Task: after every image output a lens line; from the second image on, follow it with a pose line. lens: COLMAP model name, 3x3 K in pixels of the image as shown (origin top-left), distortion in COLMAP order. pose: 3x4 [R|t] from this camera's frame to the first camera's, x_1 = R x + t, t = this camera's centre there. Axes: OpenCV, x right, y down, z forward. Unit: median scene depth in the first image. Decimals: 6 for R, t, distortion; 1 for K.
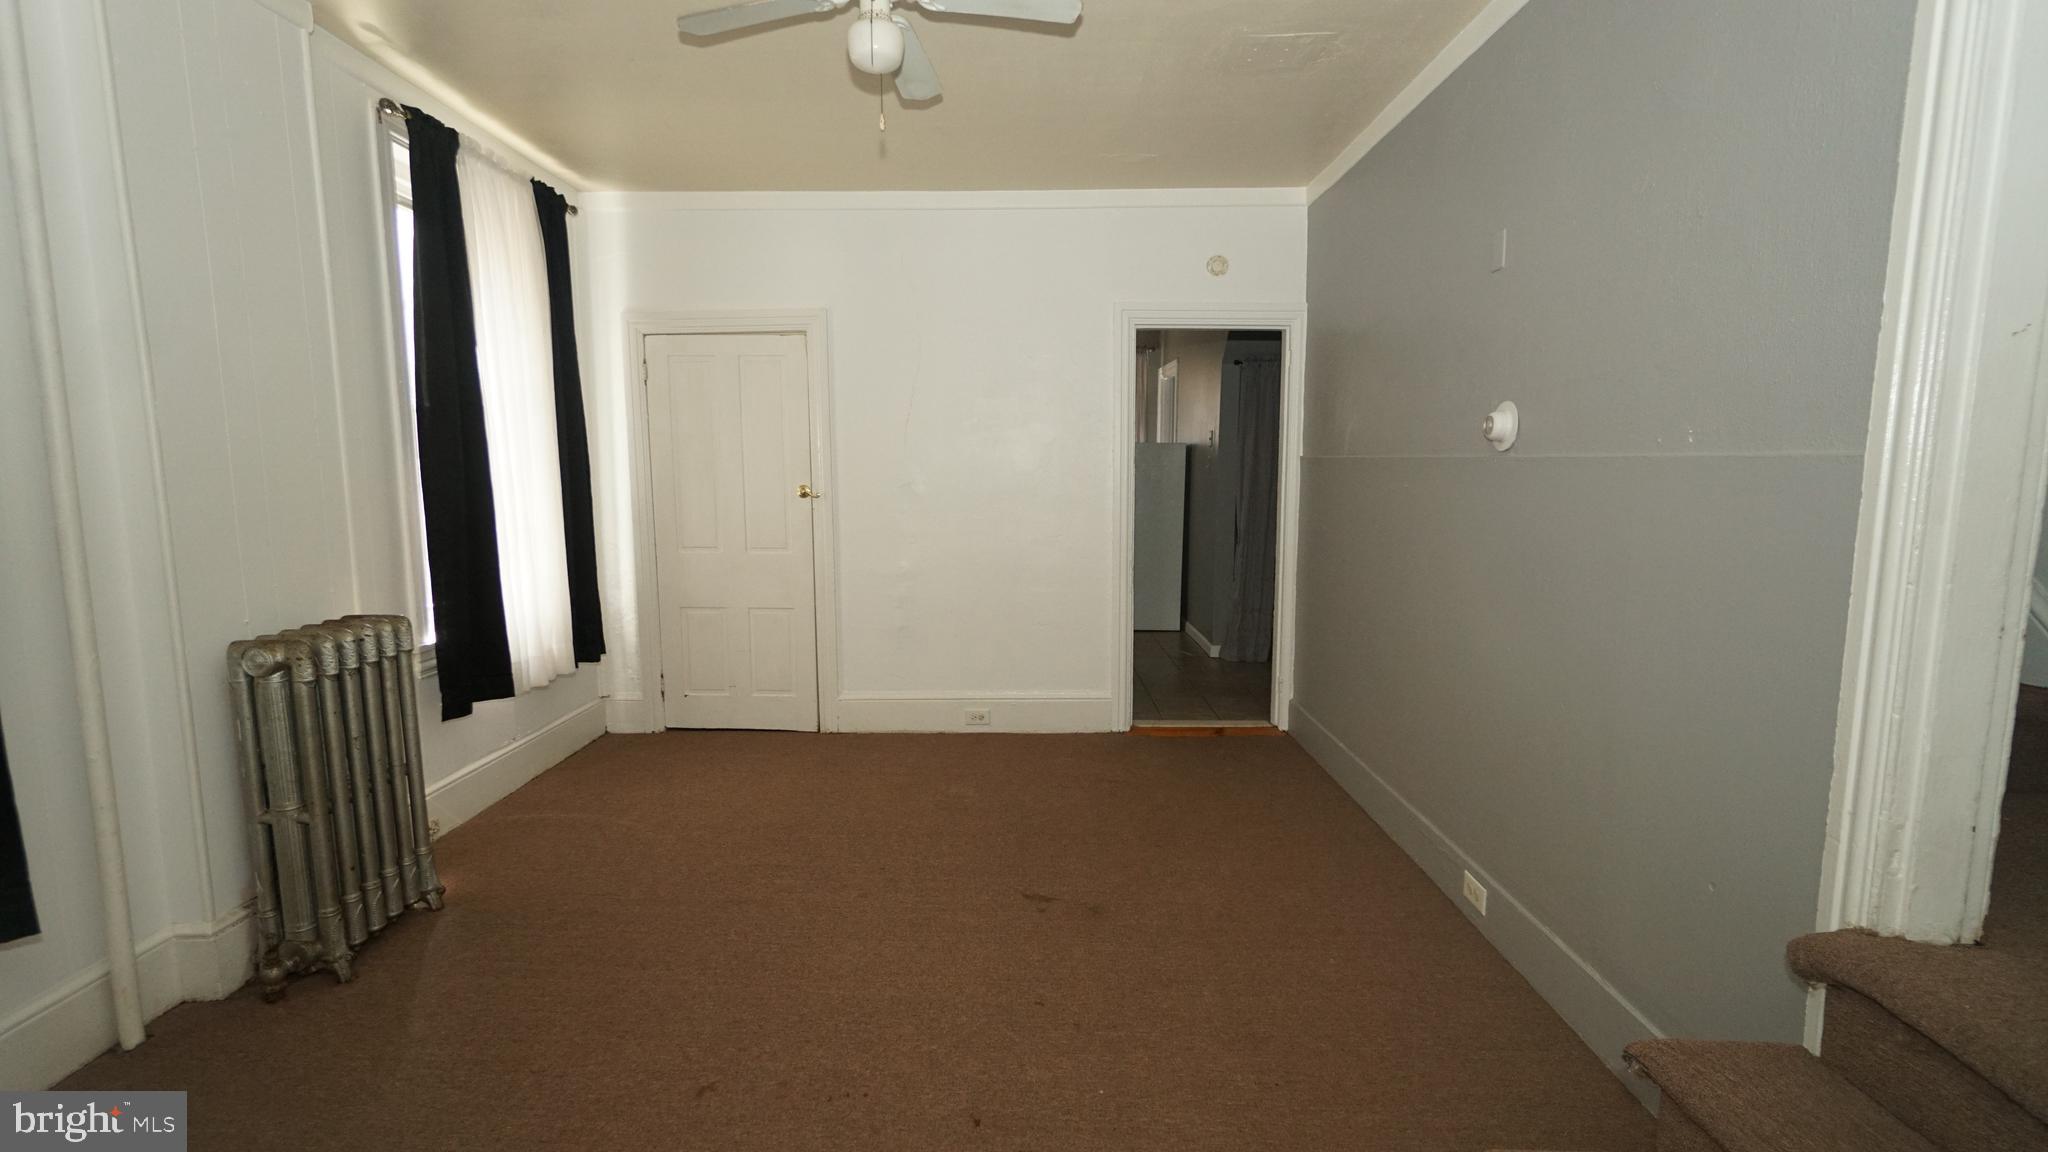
lens RADIAL K [[901.1, 0, 1043.9], [0, 901.1, 580.9], [0, 0, 1]] dist [0.000592, 0.002105]
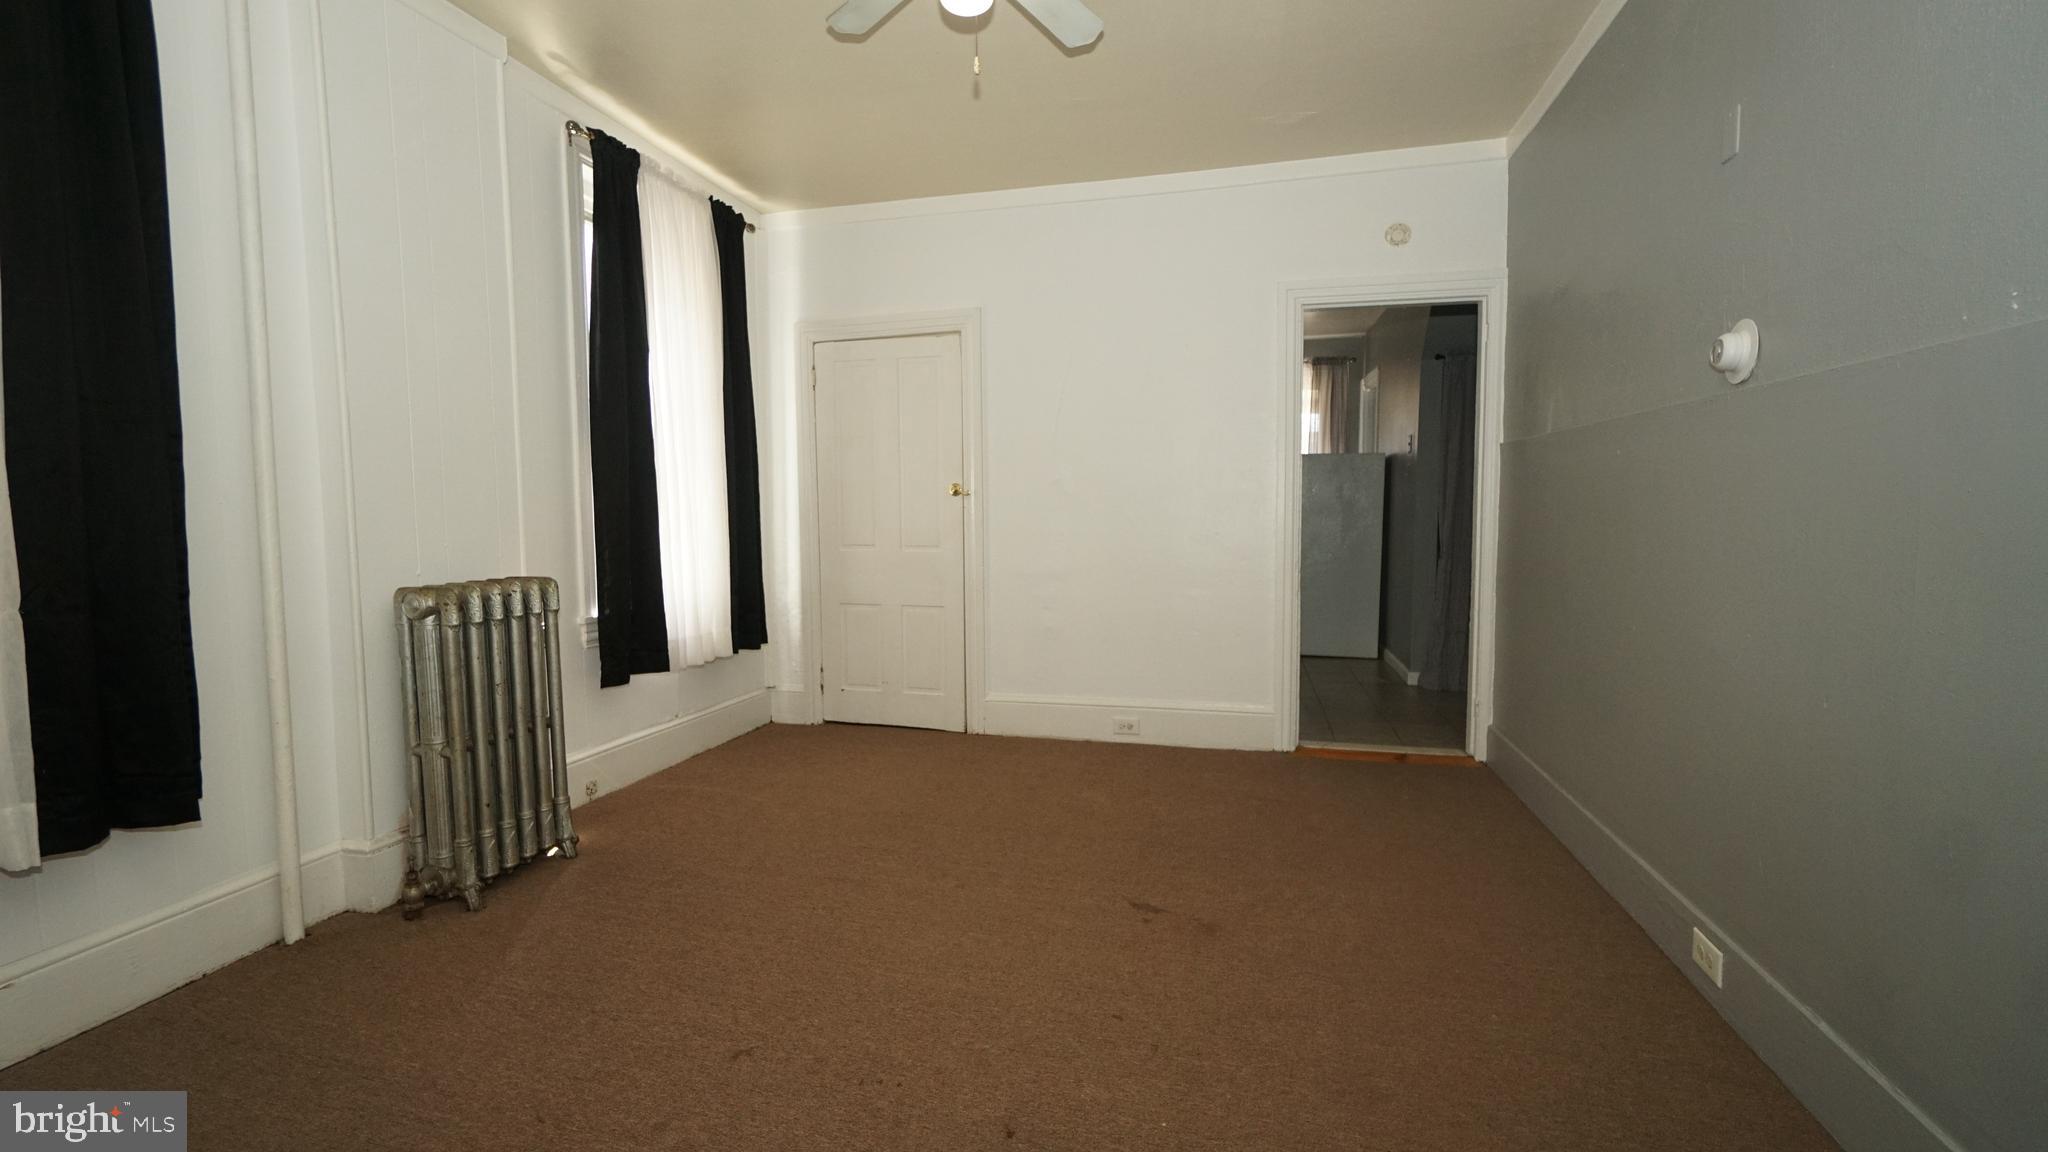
lens RADIAL K [[901.1, 0, 1019.5], [0, 901.1, 575.4], [0, 0, 1]] dist [0.000592, 0.002105]
pose [[0.968398, 0.011030, -0.249167, 0.083166], [-0.022379, 0.998835, -0.042762, 0.056833], [0.248405, 0.046987, 0.967516, 0.077524]]
